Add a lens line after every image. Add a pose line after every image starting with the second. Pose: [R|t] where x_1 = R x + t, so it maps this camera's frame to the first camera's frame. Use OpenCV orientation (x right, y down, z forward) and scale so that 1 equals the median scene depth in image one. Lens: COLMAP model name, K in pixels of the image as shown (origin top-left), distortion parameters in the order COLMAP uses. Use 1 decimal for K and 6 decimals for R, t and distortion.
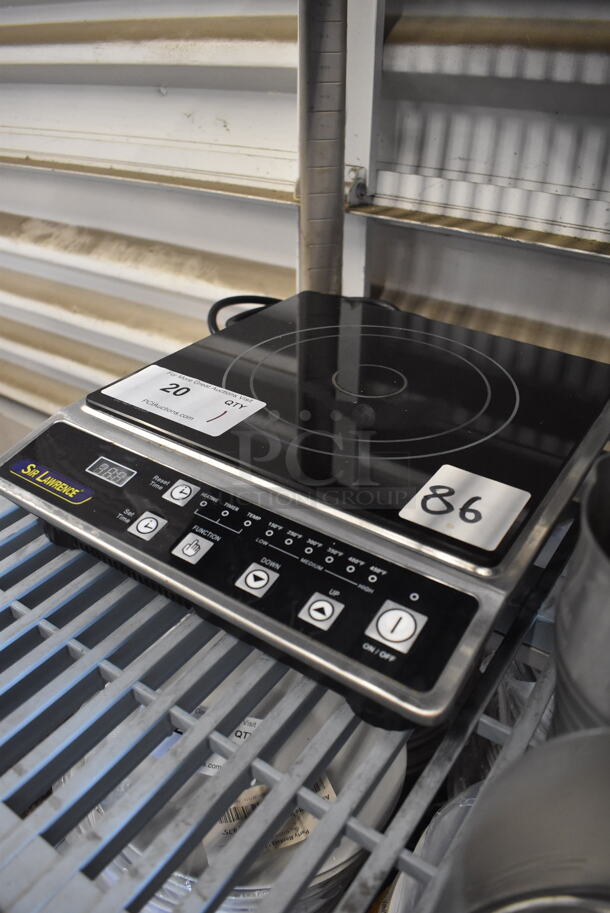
lens RADIAL K [[705.9, 0, 302.7], [0, 705.9, 453.8], [0, 0, 1]] dist [-0.100803, 0.010058]
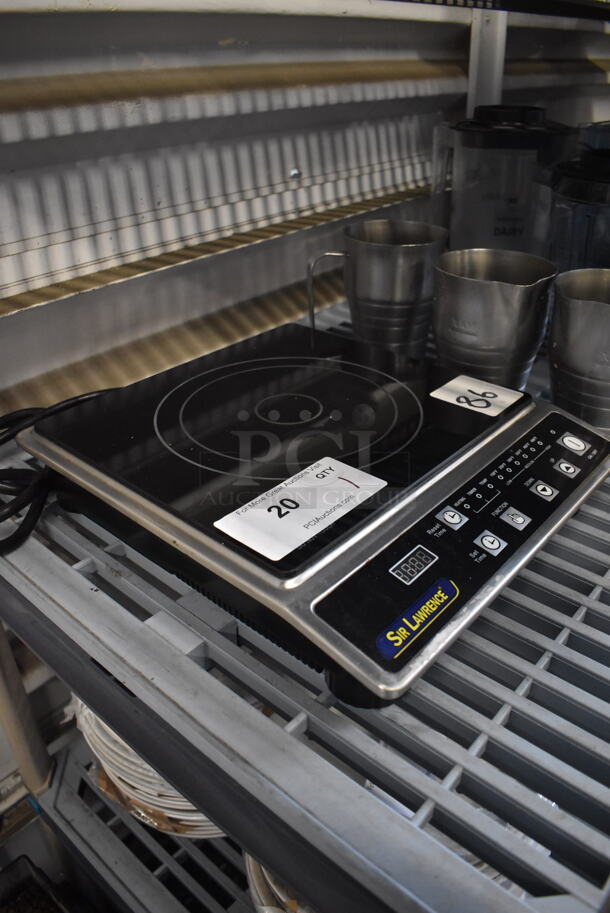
lens RADIAL K [[705.9, 0, 302.7], [0, 705.9, 453.8], [0, 0, 1]] dist [-0.100803, 0.010058]
pose [[0.125367, -0.508358, 0.851971, -1.035312], [0.540104, 0.755310, 0.371206, -0.528368], [-0.832208, 0.413617, 0.369257, 0.710432]]
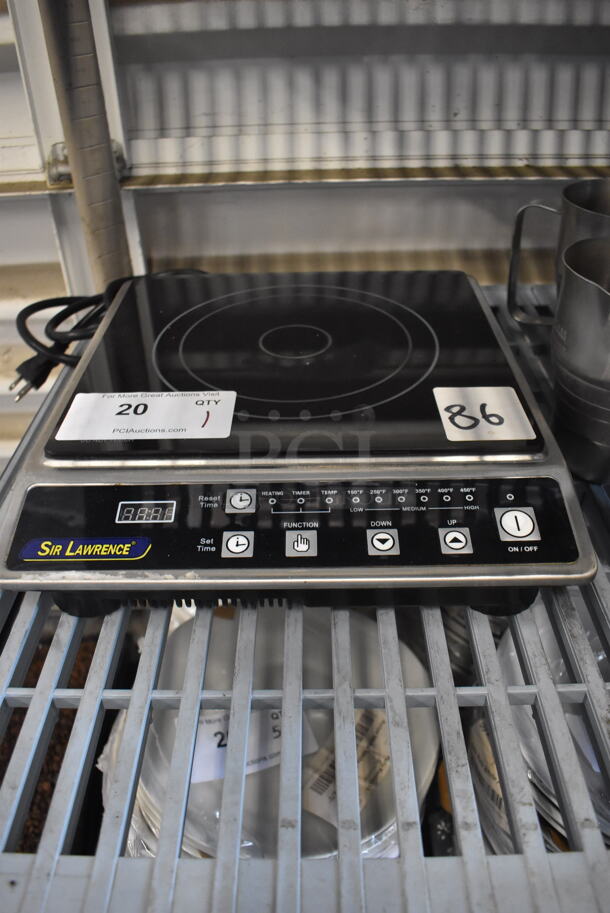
lens RADIAL K [[705.9, 0, 302.7], [0, 705.9, 453.8], [0, 0, 1]] dist [-0.100803, 0.010058]
pose [[0.826964, -0.351508, 0.438831, -0.478822], [0.322012, 0.935898, 0.142840, -0.109882], [-0.460911, 0.023185, 0.887143, 0.098653]]
